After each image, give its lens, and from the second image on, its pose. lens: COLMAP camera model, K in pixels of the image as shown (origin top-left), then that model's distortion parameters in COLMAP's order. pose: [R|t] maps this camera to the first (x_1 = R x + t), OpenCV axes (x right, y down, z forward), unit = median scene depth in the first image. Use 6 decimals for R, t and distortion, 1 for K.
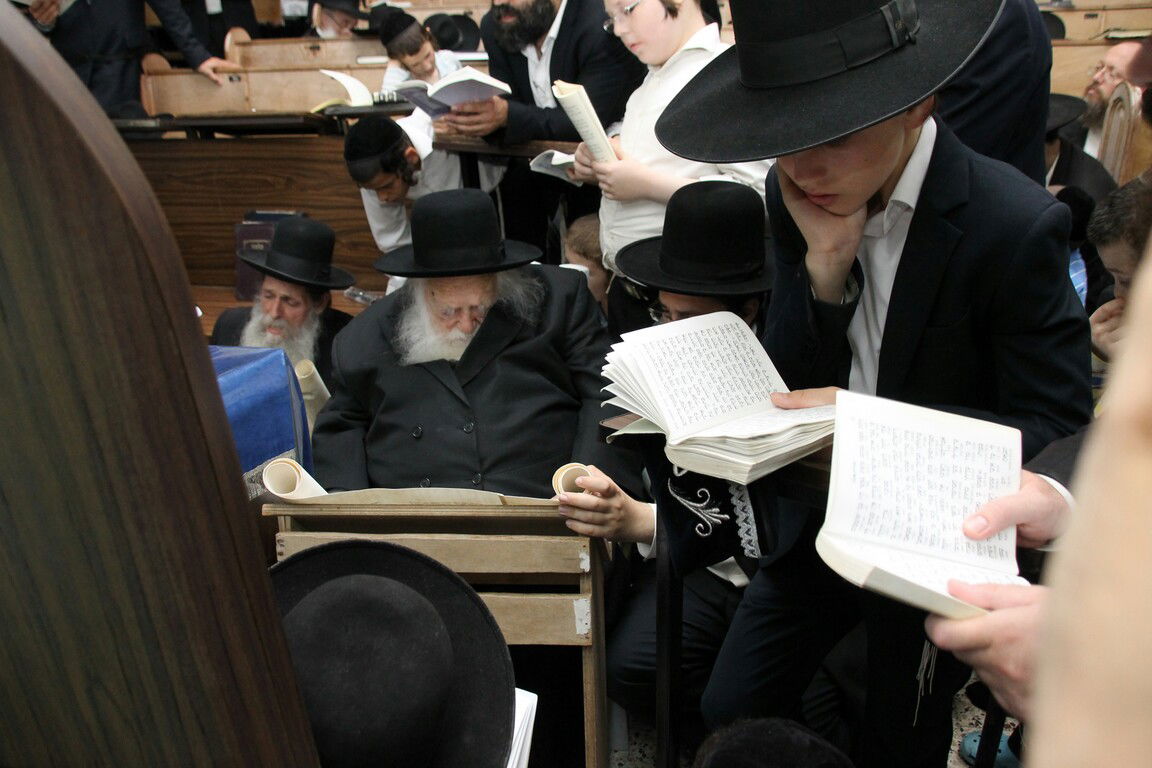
lens RADIAL K [[993.6, 0, 566.7], [0, 993.6, 386.5], [0, 0, 1]] dist [-0.114889, 0.136698]
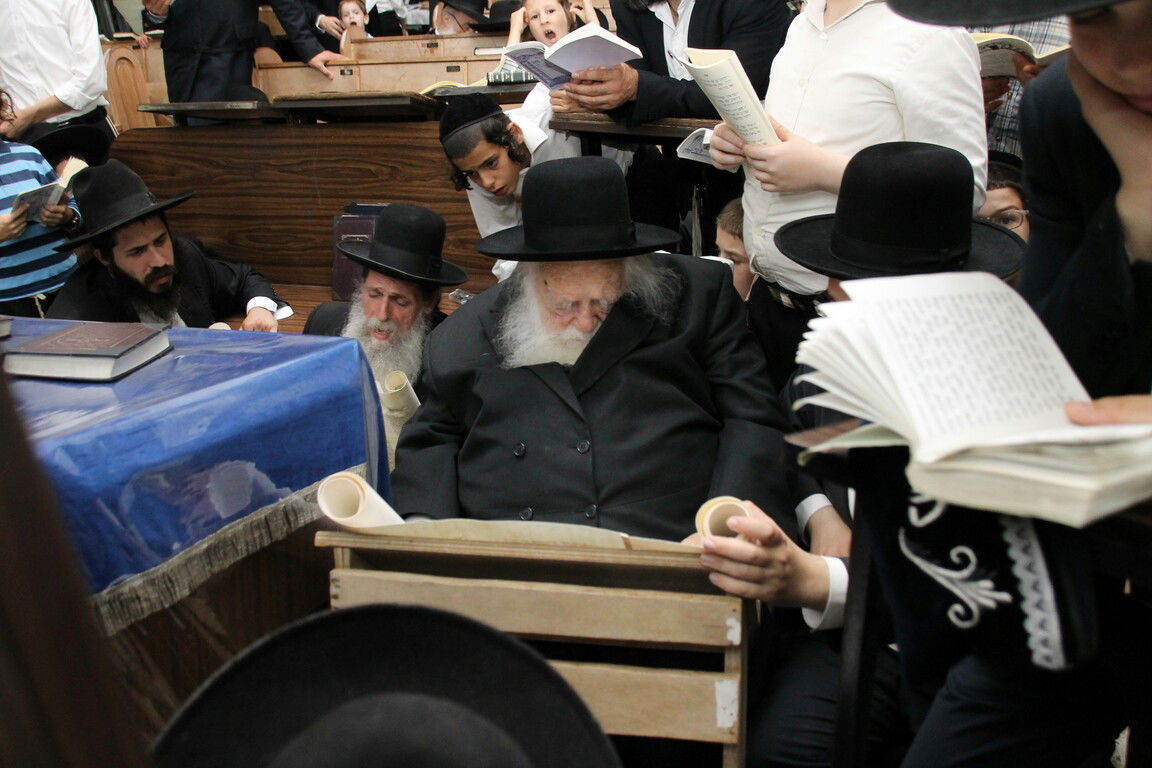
lens RADIAL K [[993.6, 0, 566.7], [0, 993.6, 386.5], [0, 0, 1]] dist [-0.114889, 0.136698]
pose [[0.992938, 0.034848, -0.113398, -0.021428], [-0.038339, 0.998851, -0.028752, 0.015181], [0.112266, 0.032897, 0.993134, 0.187553]]
